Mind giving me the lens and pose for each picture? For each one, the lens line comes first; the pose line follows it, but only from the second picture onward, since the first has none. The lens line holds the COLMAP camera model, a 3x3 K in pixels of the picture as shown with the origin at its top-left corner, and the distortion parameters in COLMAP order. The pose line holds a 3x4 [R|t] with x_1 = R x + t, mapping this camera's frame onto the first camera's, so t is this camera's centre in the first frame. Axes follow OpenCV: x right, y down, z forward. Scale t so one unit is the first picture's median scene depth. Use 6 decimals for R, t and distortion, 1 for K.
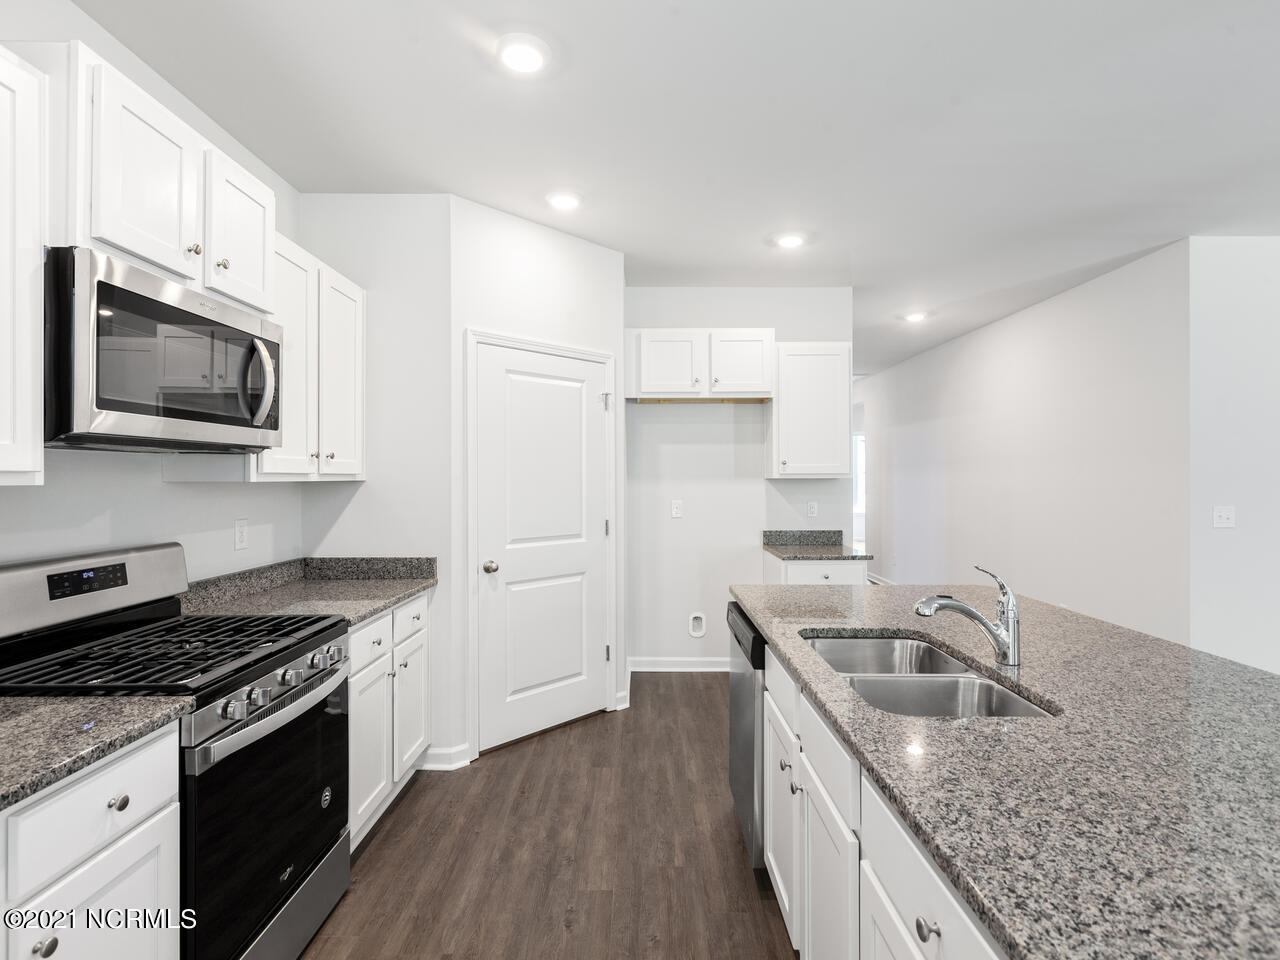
lens RADIAL K [[643.2, 0, 637.2], [0, 643.2, 474.5], [0, 0, 1]] dist [0.002128, 0.002361]
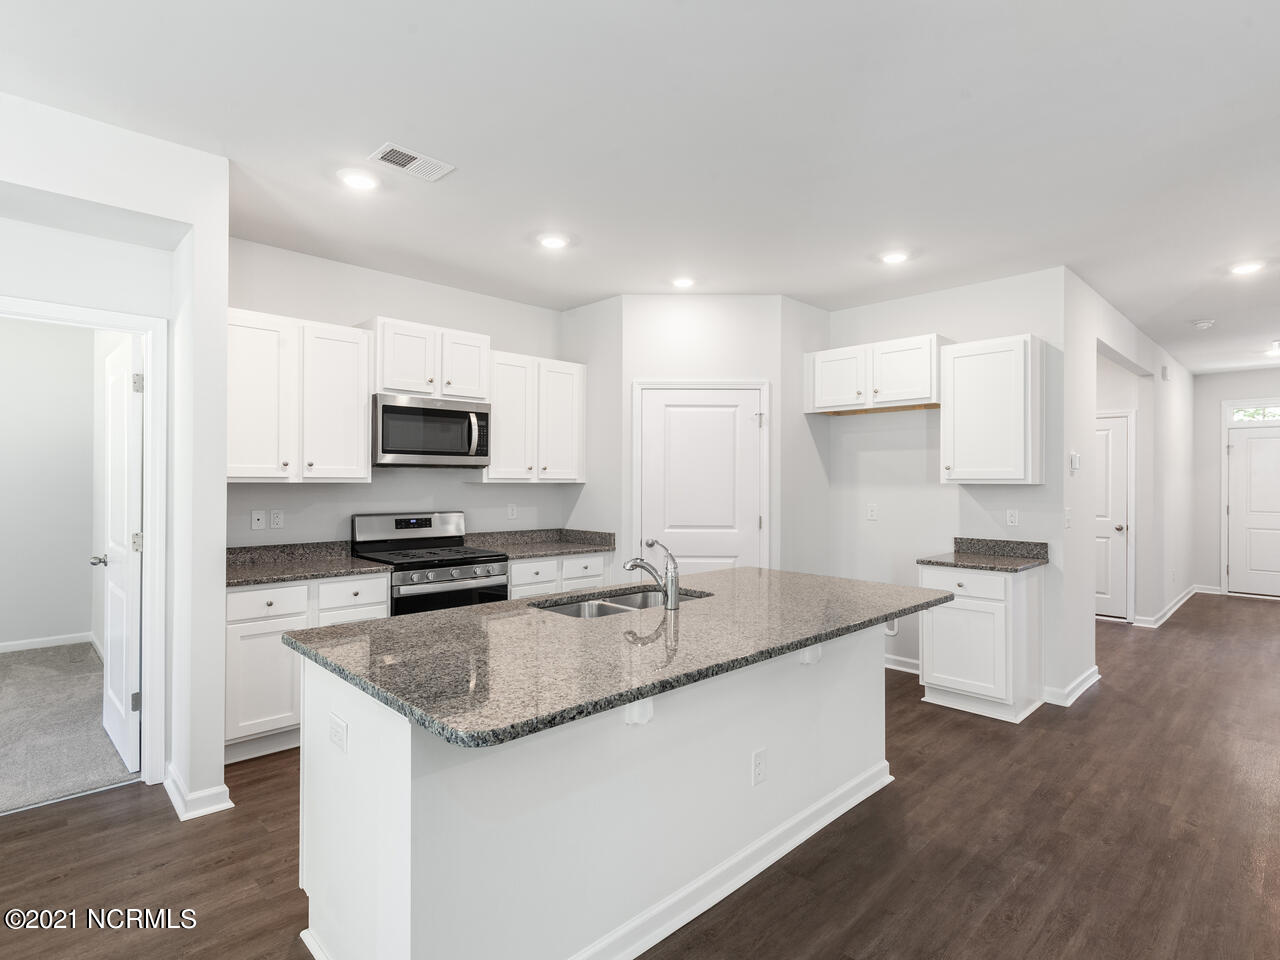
lens RADIAL K [[643.2, 0, 637.2], [0, 643.2, 474.5], [0, 0, 1]] dist [0.002128, 0.002361]
pose [[0.696643, -0.005704, -0.717395, 0.826507], [-0.001438, 0.999955, -0.009347, 0.002964], [0.717416, 0.007543, 0.696604, -0.033683]]
